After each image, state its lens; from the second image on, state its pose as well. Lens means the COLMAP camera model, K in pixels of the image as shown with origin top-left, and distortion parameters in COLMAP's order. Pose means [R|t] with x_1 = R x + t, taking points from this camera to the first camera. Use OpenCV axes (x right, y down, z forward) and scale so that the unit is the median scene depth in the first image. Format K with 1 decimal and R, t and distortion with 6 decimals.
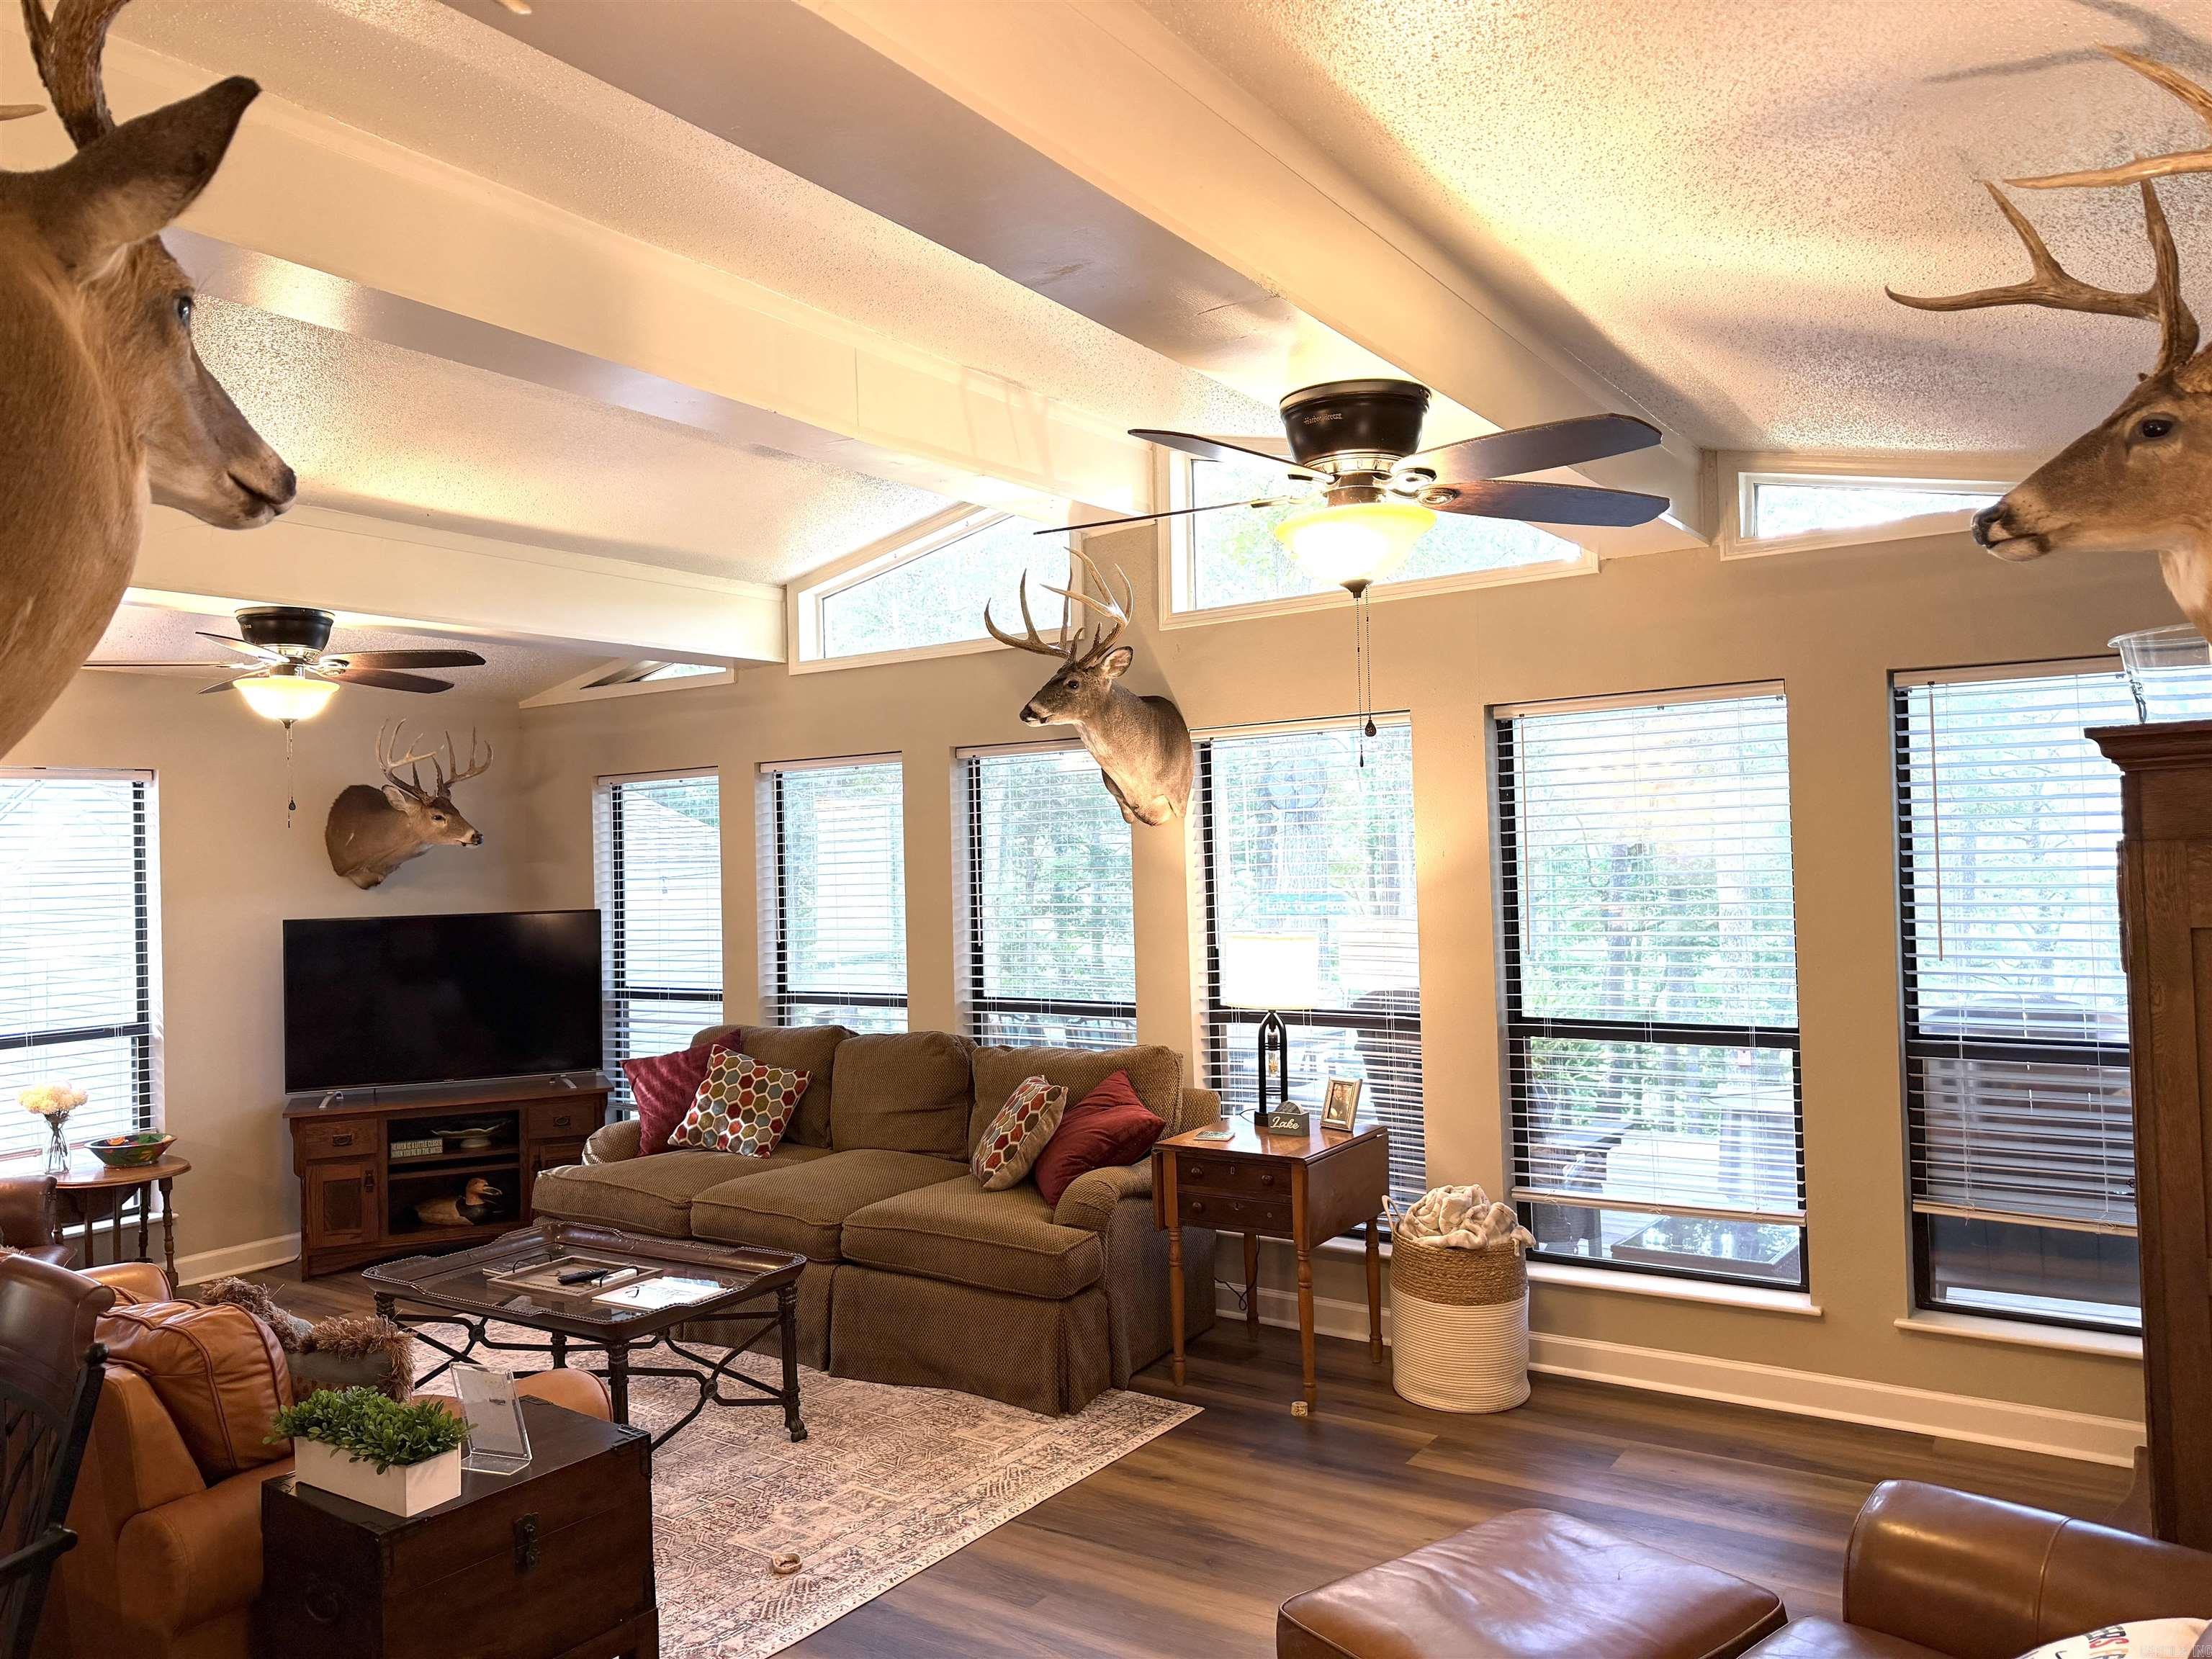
lens RADIAL K [[1536.2, 0, 1106.0], [0, 1536.2, 829.5], [0, 0, 1]] dist [-0.021768, 0.001496]
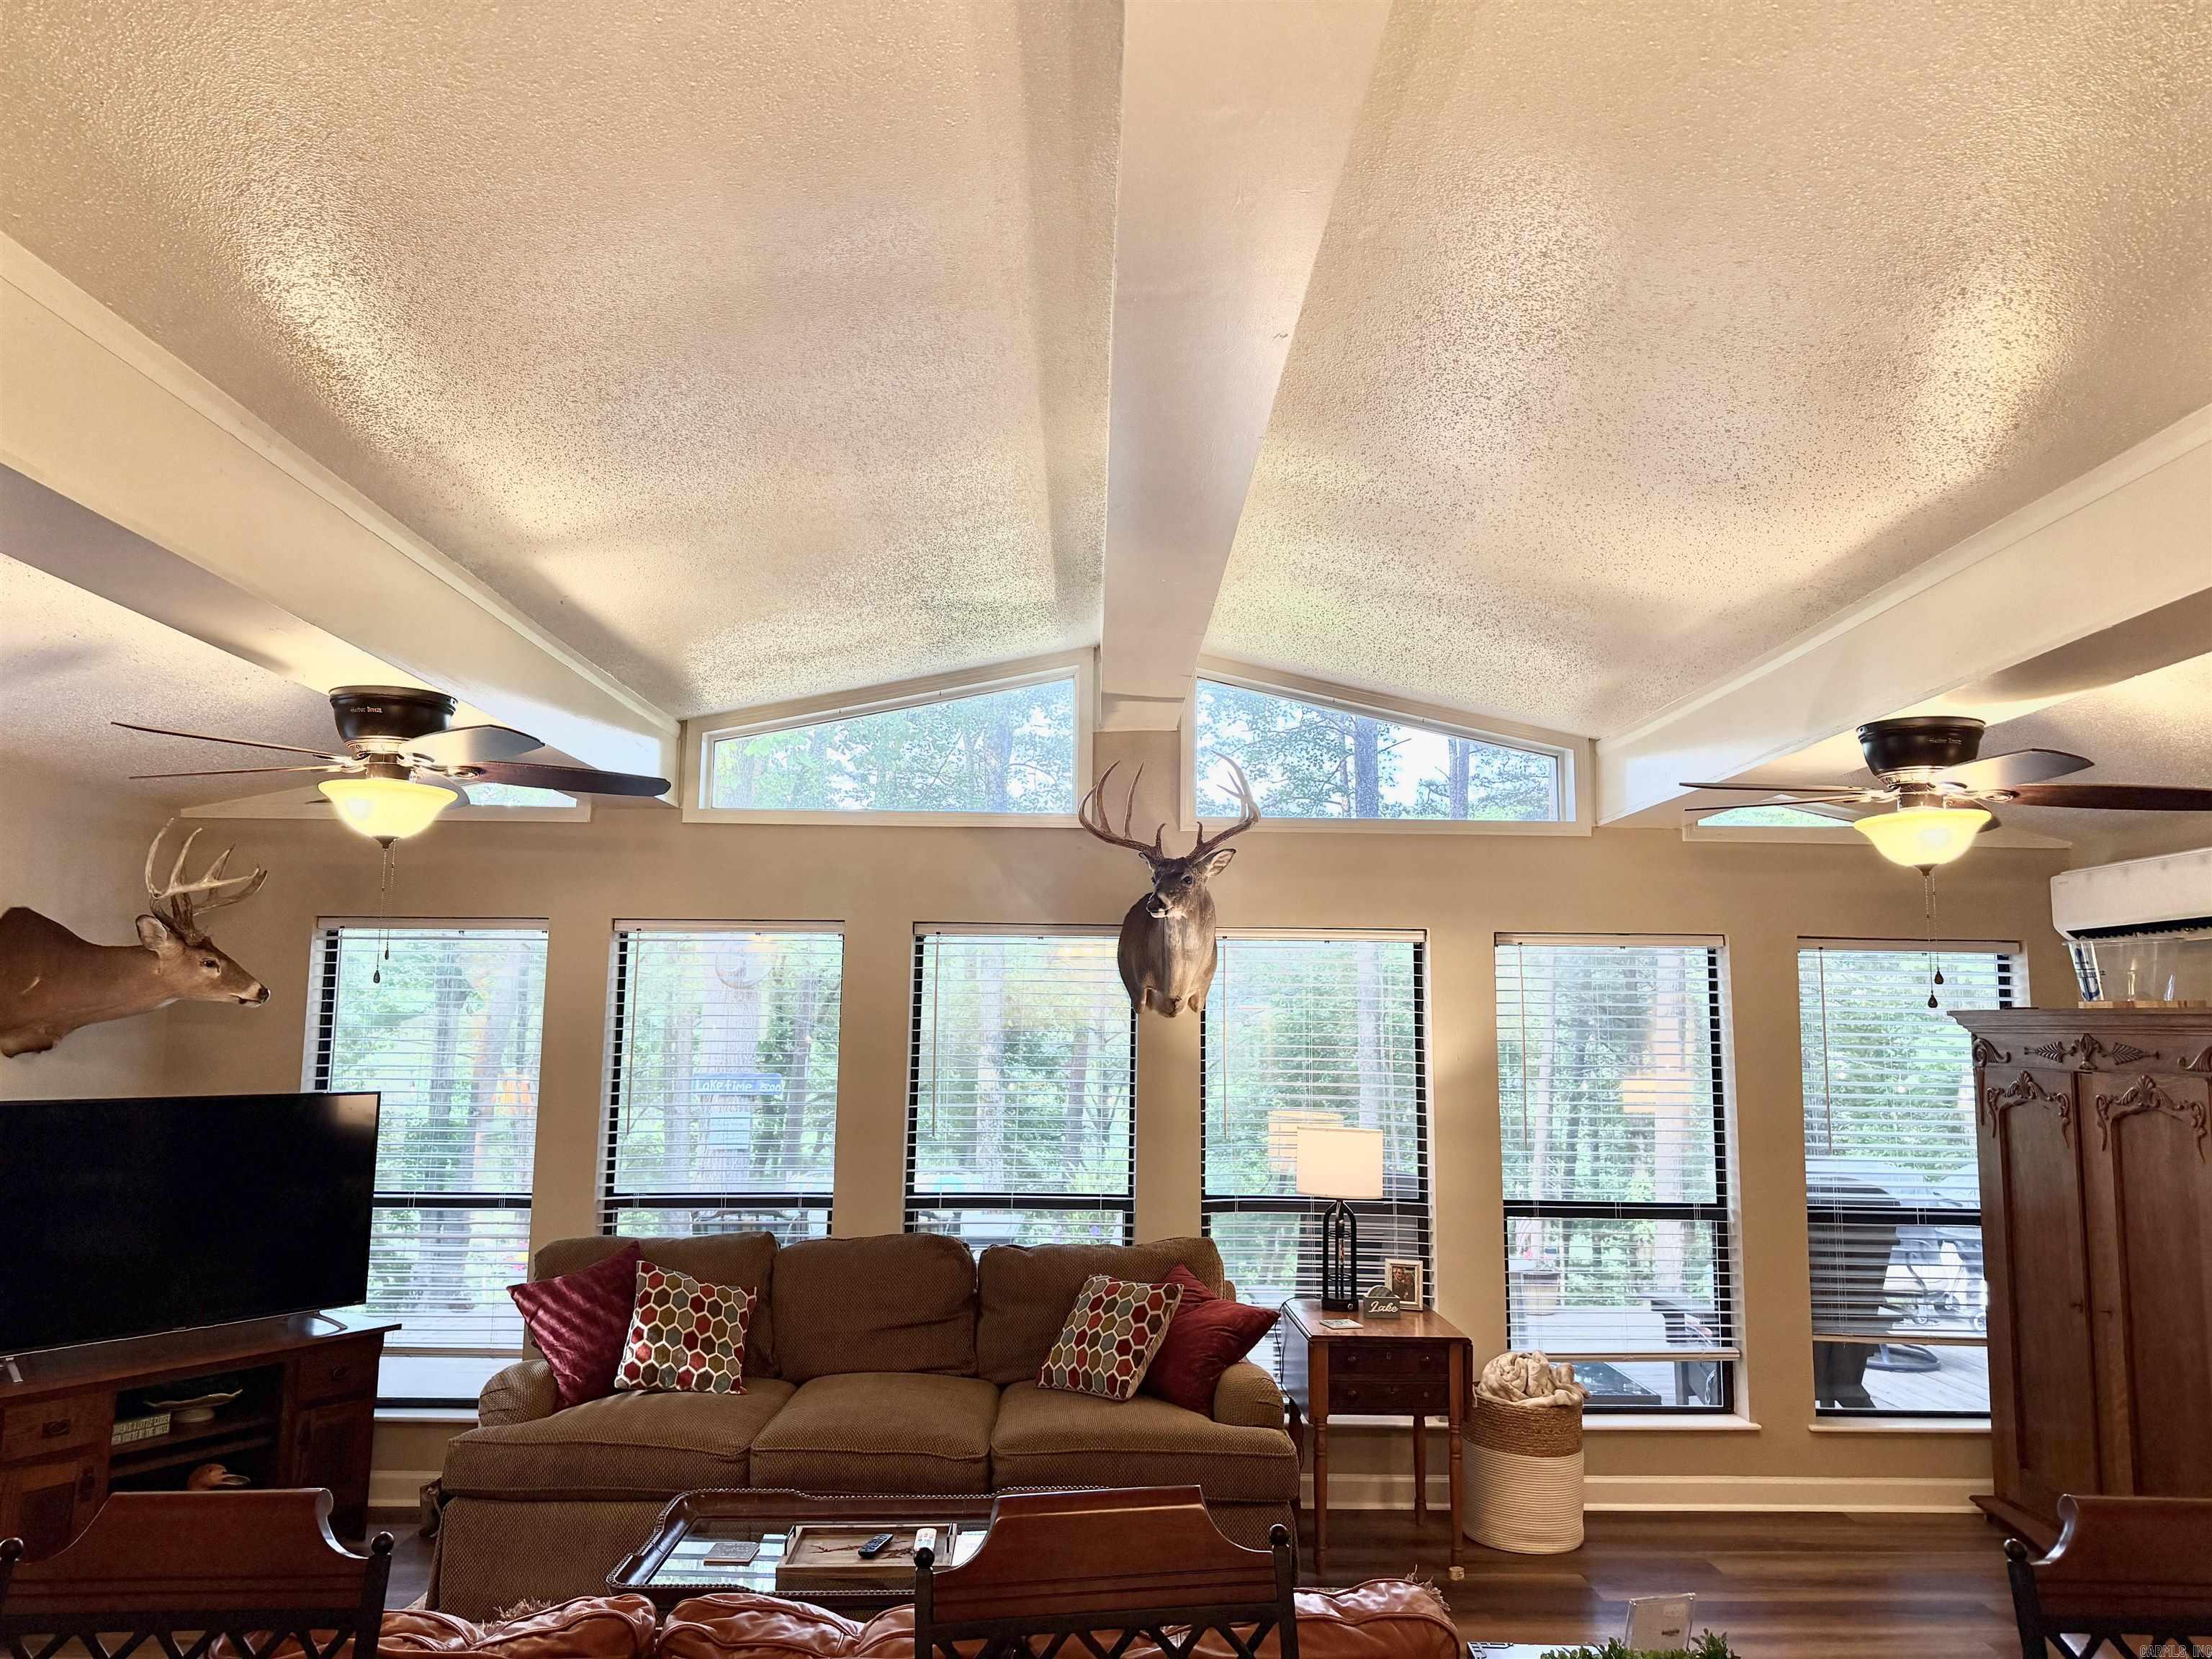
lens RADIAL K [[1536.2, 0, 1106.0], [0, 1536.2, 829.5], [0, 0, 1]] dist [-0.021768, 0.001496]
pose [[0.824544, 0.113229, 0.554352, -0.555407], [-0.040071, 0.988997, -0.142406, 0.017729], [-0.564376, 0.095206, 0.820009, 0.161911]]
